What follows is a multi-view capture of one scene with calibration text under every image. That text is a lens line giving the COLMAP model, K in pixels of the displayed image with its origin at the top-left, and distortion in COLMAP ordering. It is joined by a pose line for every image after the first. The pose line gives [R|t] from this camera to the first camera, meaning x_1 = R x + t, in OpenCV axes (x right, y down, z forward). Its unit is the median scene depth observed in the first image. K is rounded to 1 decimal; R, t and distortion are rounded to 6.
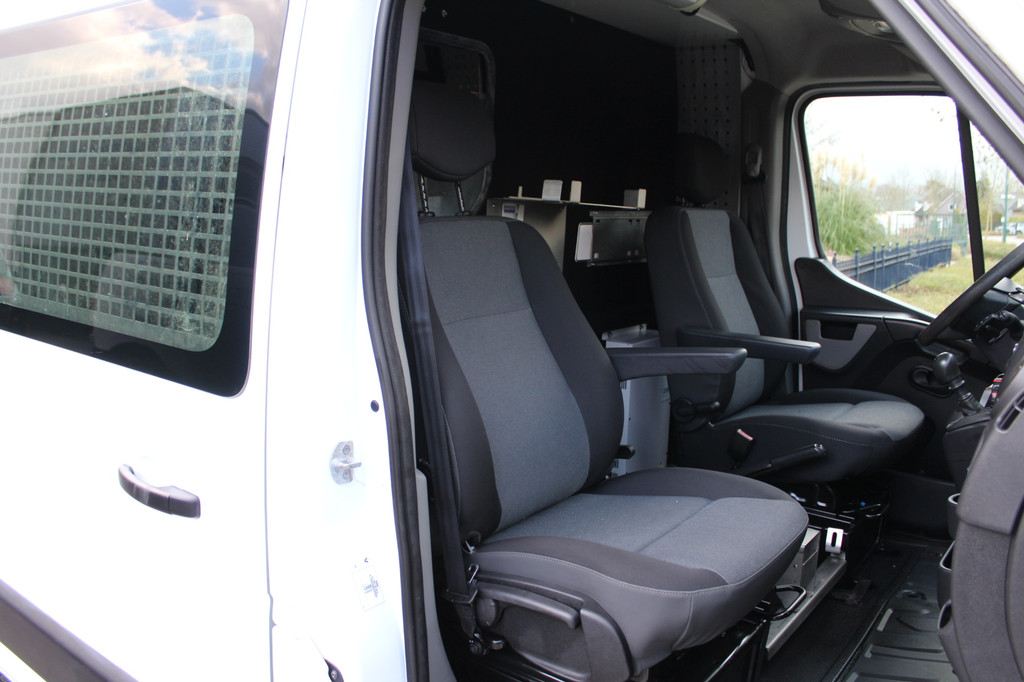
lens RADIAL K [[852.9, 0, 510.8], [0, 852.9, 341.8], [0, 0, 1]] dist [-0.134115, 0.090326]
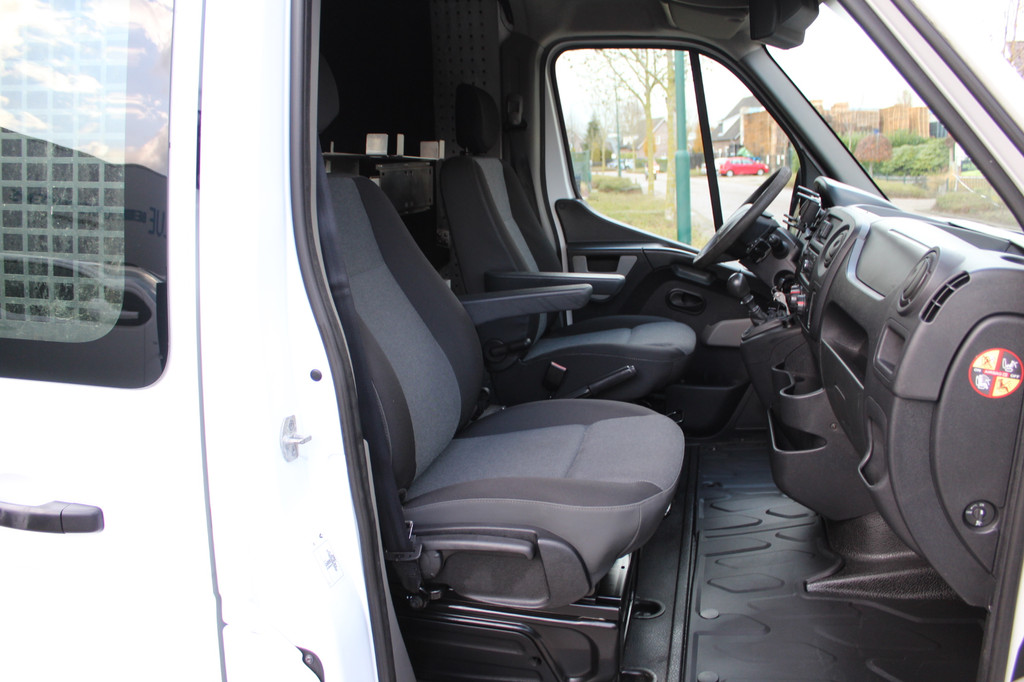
lens RADIAL K [[852.9, 0, 518.0], [0, 852.9, 340.5], [0, 0, 1]] dist [-0.134115, 0.090326]
pose [[0.912524, -0.114574, 0.392649, -0.238577], [0.092831, 0.992929, 0.073993, -0.009542], [-0.398350, -0.031070, 0.916707, 0.026645]]
